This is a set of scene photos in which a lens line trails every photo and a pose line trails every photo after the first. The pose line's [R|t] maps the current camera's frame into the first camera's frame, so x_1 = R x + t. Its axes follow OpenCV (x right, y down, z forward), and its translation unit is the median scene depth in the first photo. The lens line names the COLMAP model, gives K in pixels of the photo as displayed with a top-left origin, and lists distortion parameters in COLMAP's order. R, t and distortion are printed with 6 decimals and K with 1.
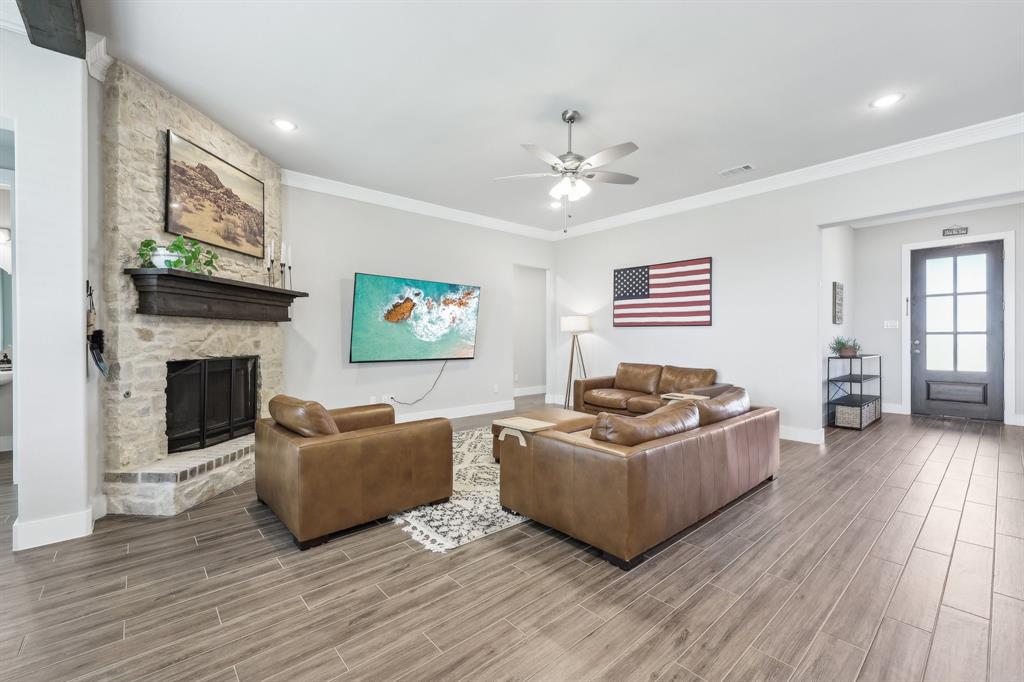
lens RADIAL K [[431.3, 0, 516.0], [0, 431.3, 338.5], [0, 0, 1]] dist [-0.000346, 0.000143]
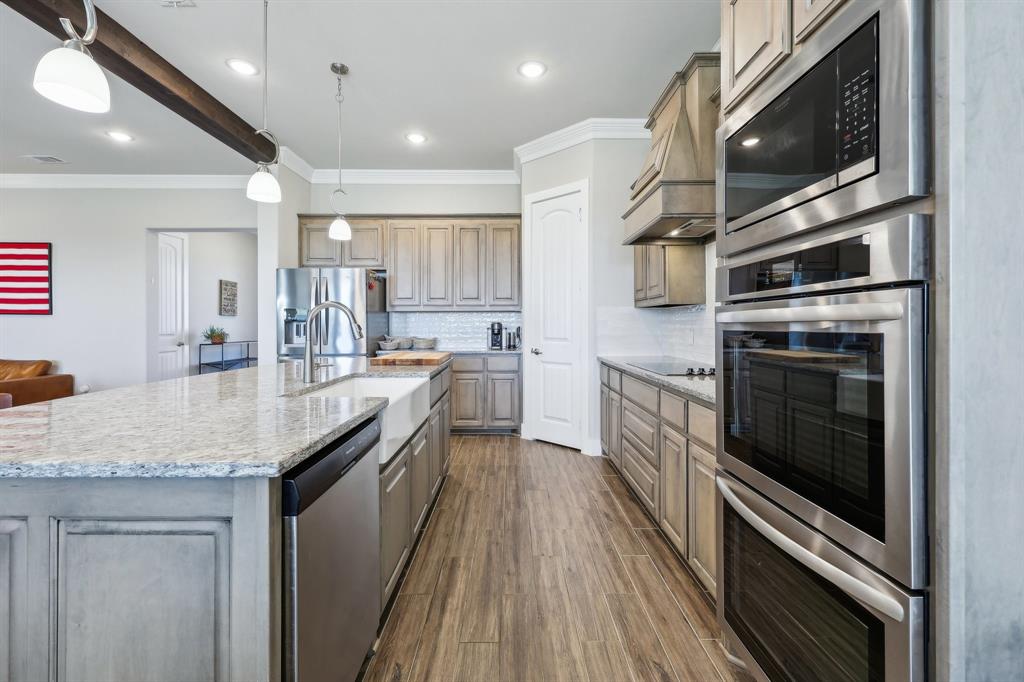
lens RADIAL K [[435.5, 0, 515.0], [0, 435.5, 326.2], [0, 0, 1]] dist [0.000605, 0.000208]
pose [[0.652177, 0.001469, 0.758065, 0.687795], [0.002667, 0.999987, -0.004233, 0.004841], [-0.758062, 0.004782, 0.652165, -0.719327]]
